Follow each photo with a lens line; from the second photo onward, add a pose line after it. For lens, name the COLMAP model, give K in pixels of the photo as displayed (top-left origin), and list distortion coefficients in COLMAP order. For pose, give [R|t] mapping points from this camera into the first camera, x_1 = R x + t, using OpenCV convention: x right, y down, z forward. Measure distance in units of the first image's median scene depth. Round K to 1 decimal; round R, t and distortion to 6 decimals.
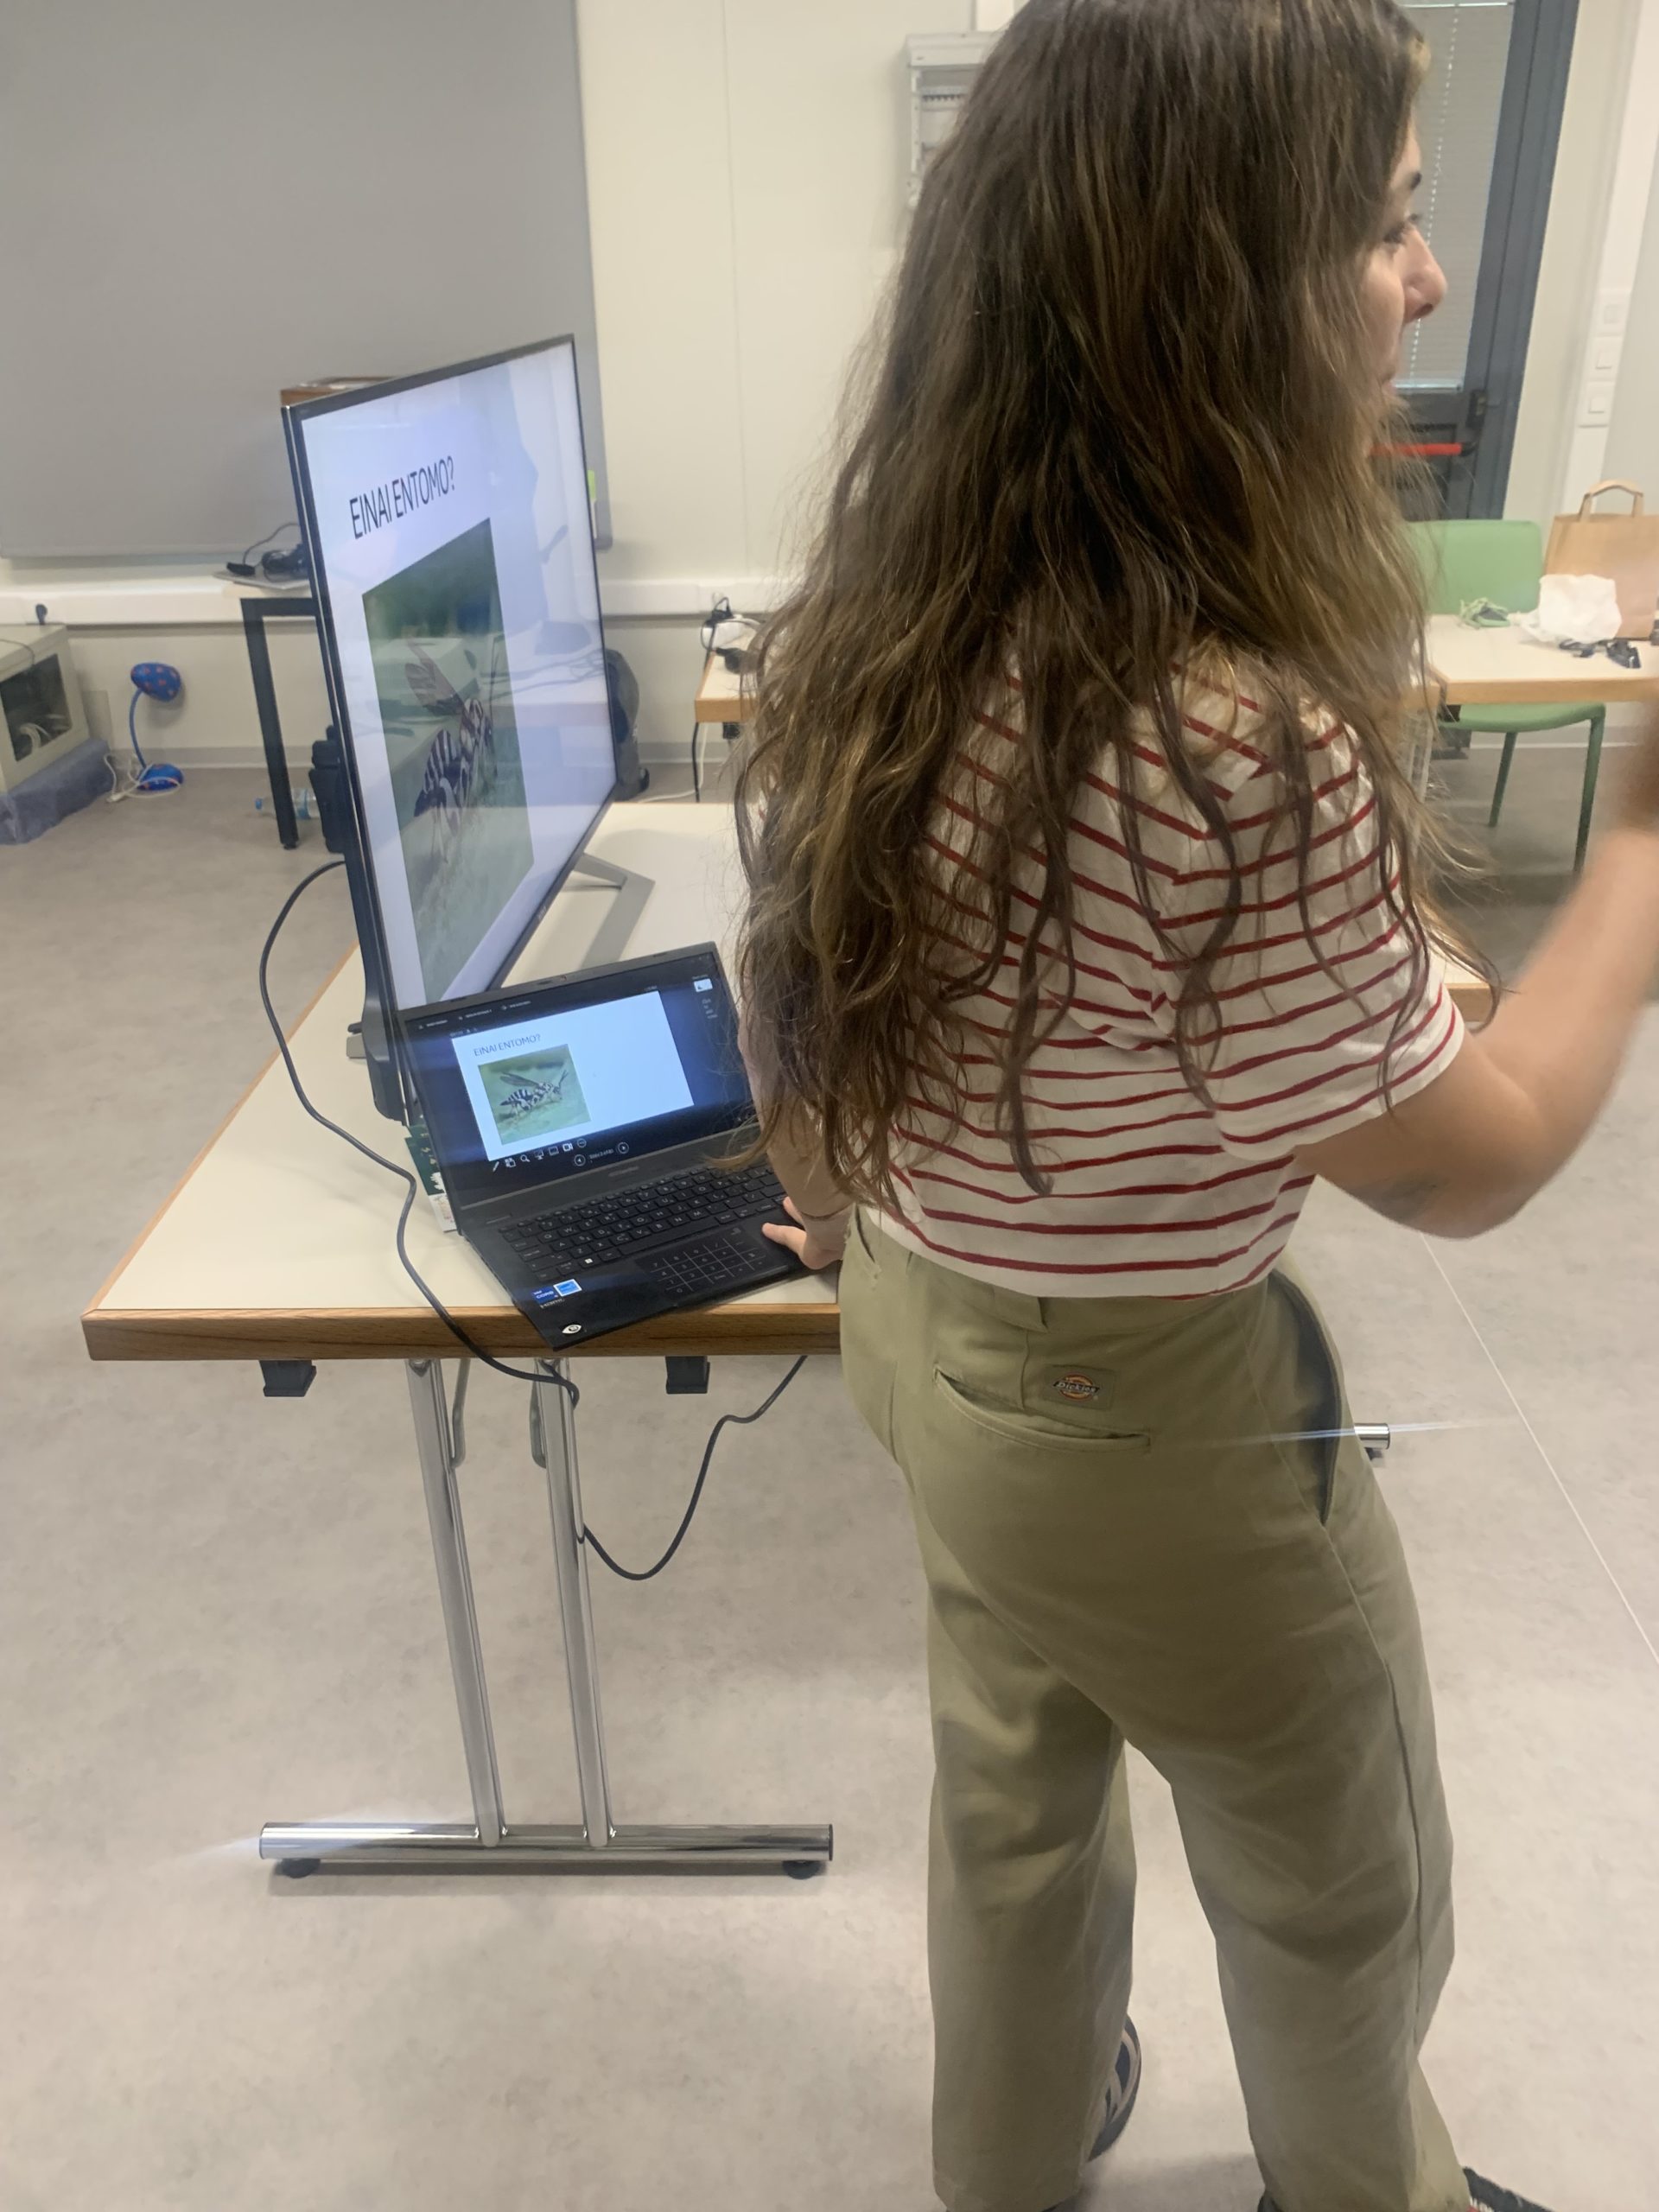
lens RADIAL K [[1714.4, 0, 829.5], [0, 1714.4, 1106.0], [0, 0, 1]] dist [0.002185, -0.000950]
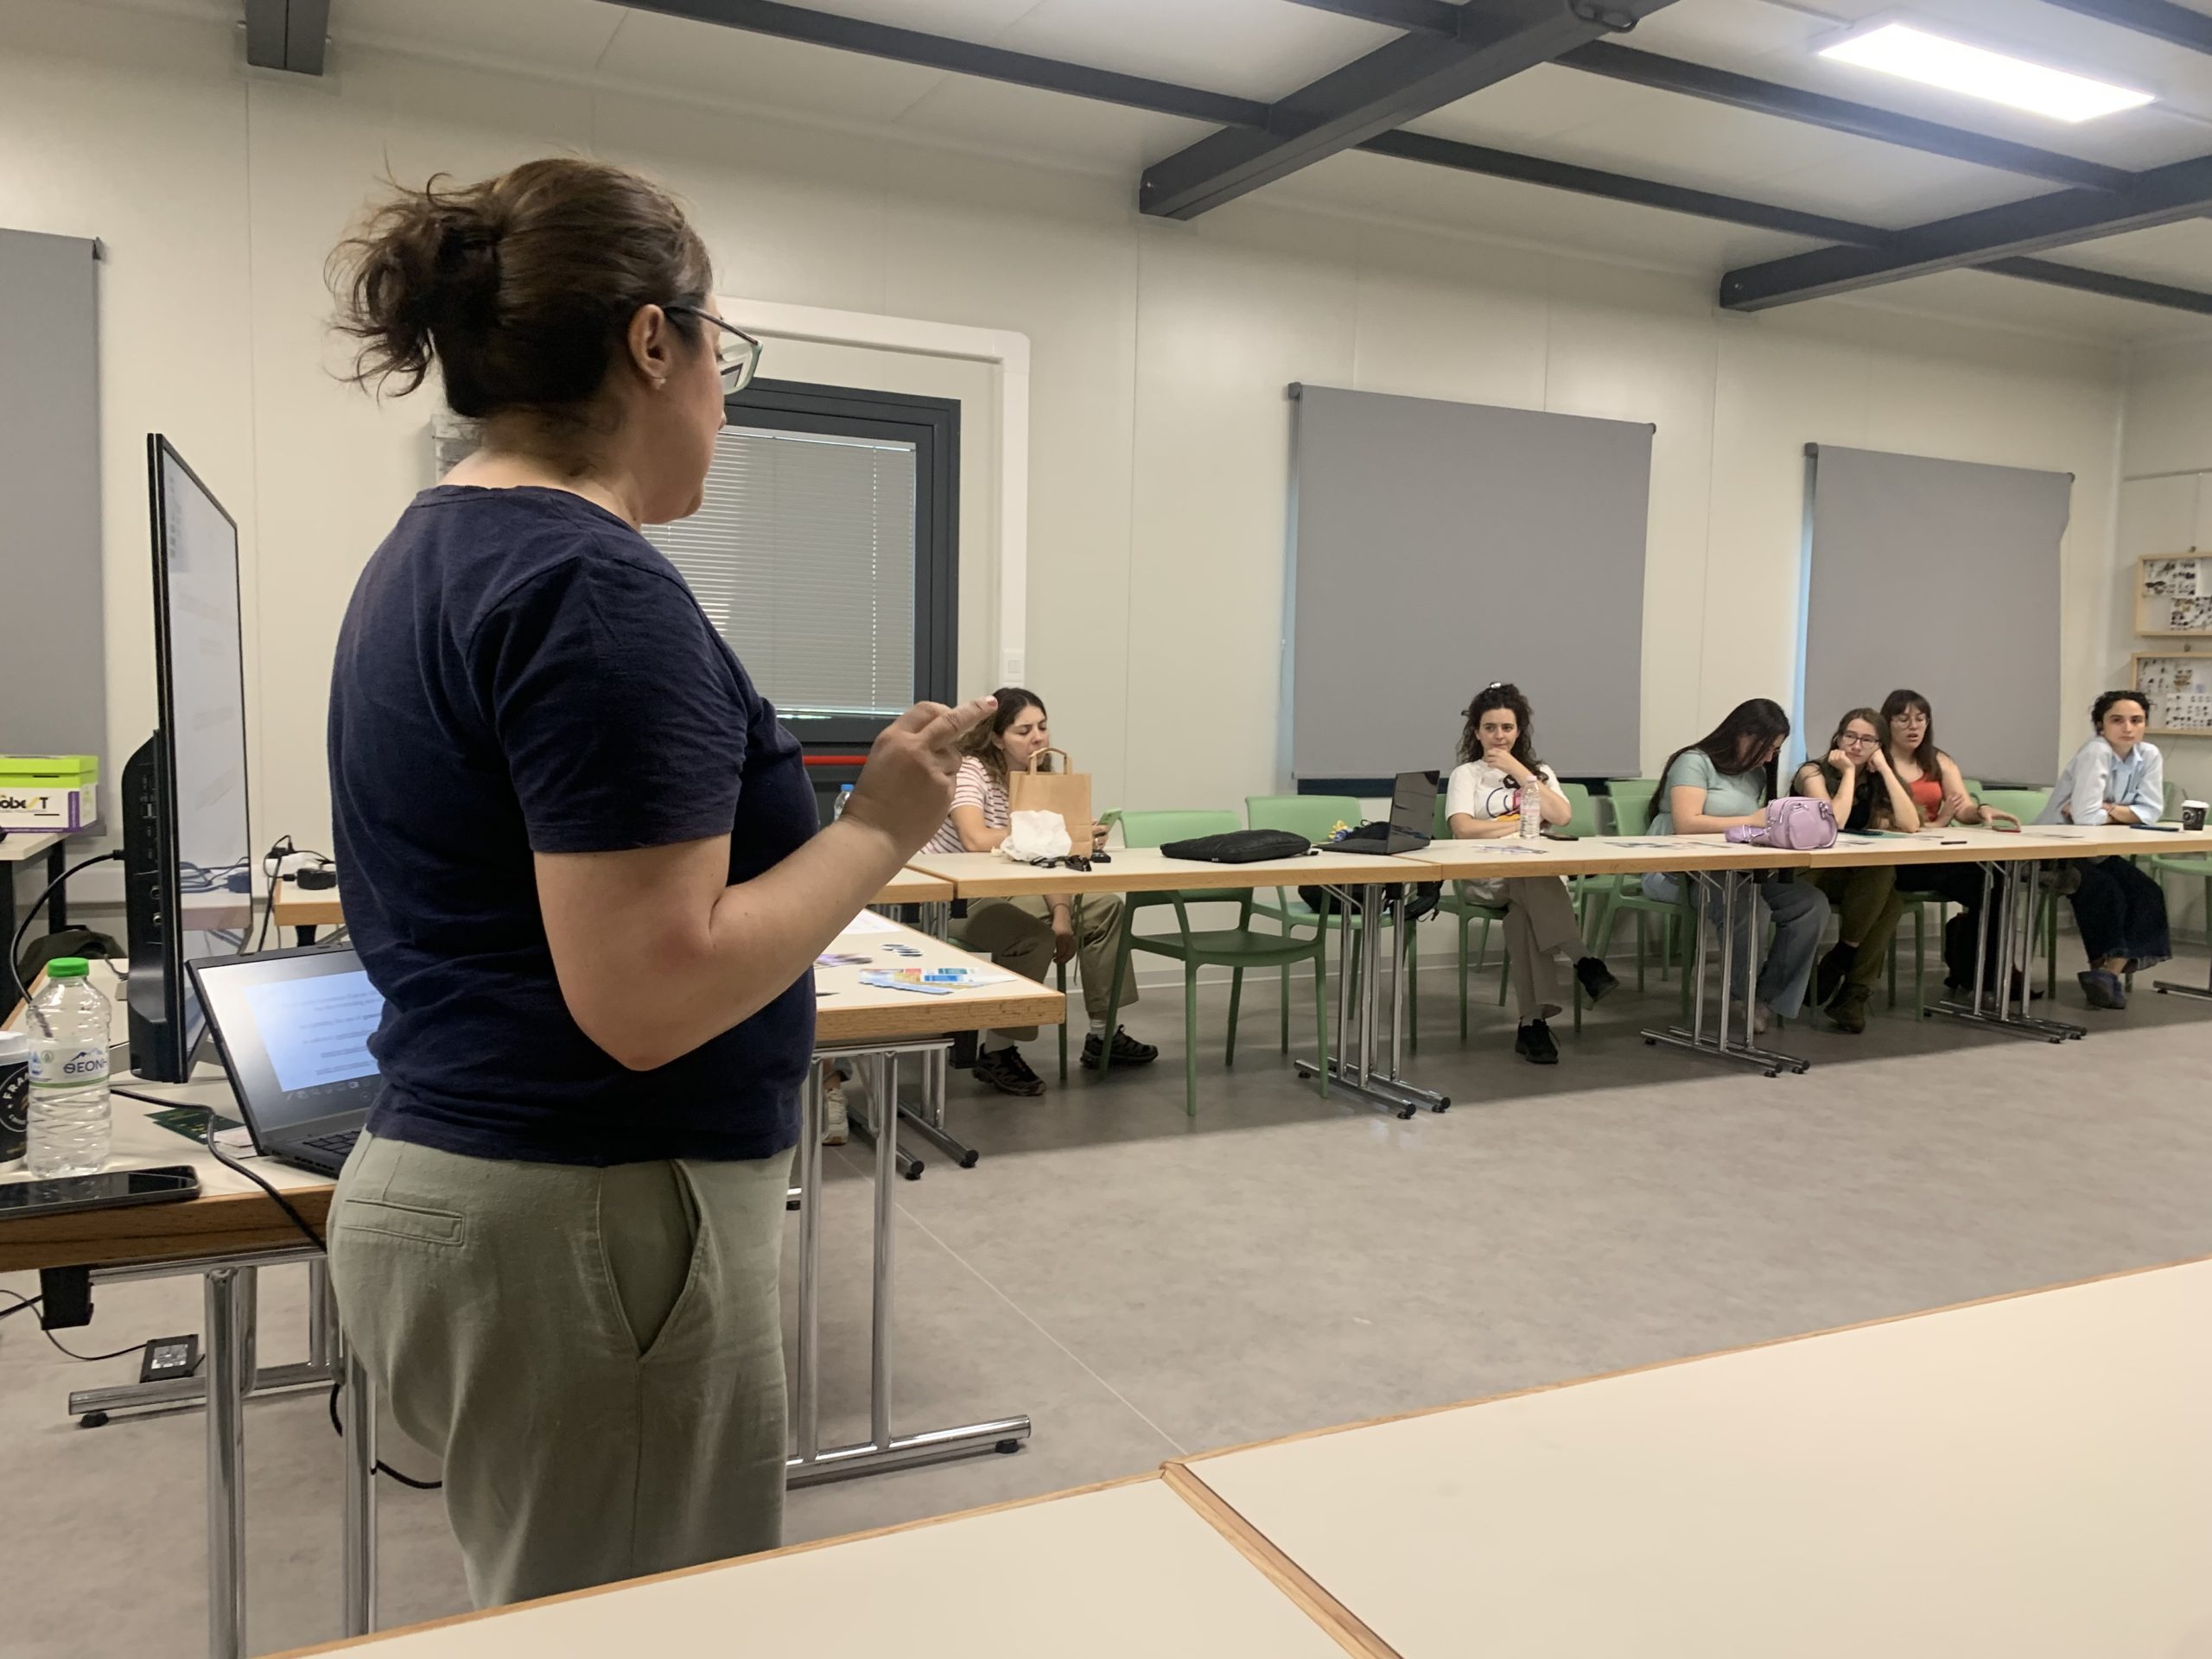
lens RADIAL K [[1714.4, 0, 1106.0], [0, 1714.4, 829.5], [0, 0, 1]] dist [0.002185, -0.000950]
pose [[0.890692, 0.007984, 0.454537, -0.103365], [0.161473, 0.929093, -0.332735, 0.142997], [-0.424964, 0.369760, 0.826246, -0.081217]]
